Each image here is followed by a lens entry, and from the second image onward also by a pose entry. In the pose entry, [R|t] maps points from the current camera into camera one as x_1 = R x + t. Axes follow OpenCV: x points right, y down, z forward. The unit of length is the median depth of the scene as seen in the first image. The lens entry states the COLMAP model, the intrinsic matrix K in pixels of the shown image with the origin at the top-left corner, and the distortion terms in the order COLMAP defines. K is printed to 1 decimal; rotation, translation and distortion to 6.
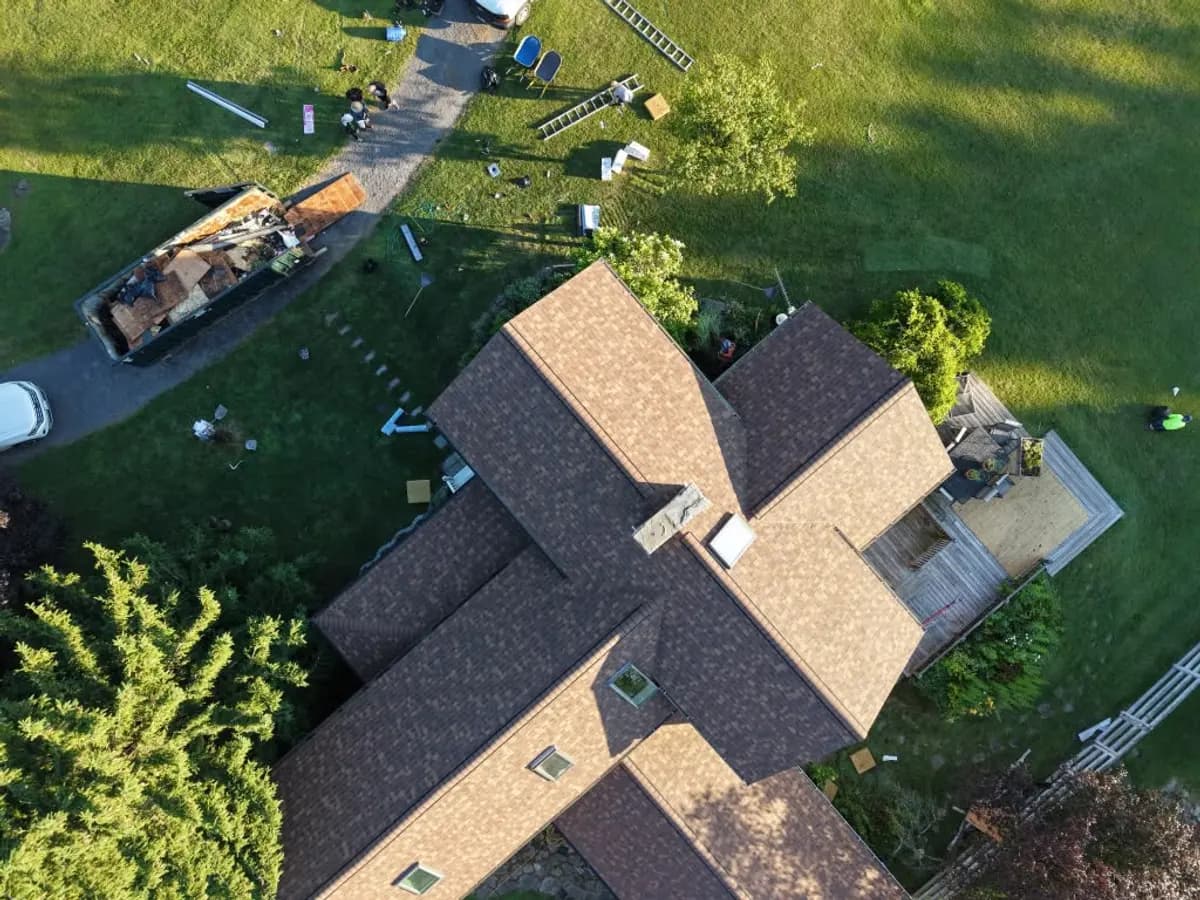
lens RADIAL K [[801.4, 0, 600.0], [0, 801.4, 450.0], [0, 0, 1]] dist [0.020733, -0.005005]
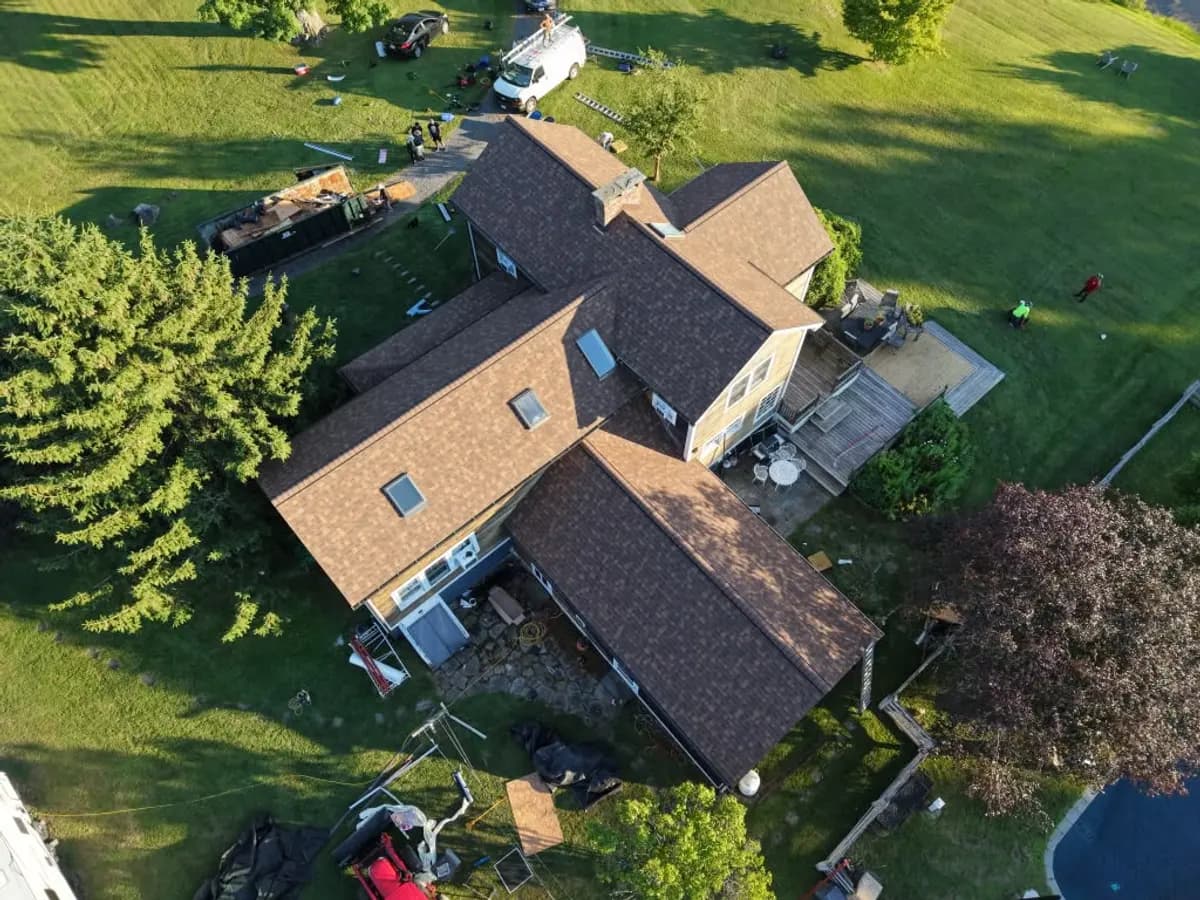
lens RADIAL K [[816.2, 0, 600.0], [0, 816.2, 450.0], [0, 0, 1]] dist [0.030808, -0.000479]
pose [[0.999998, -0.001346, -0.001652, 0.037911], [0.000296, 0.855426, -0.517924, 0.830130], [0.002110, 0.517923, 0.855425, -0.006166]]
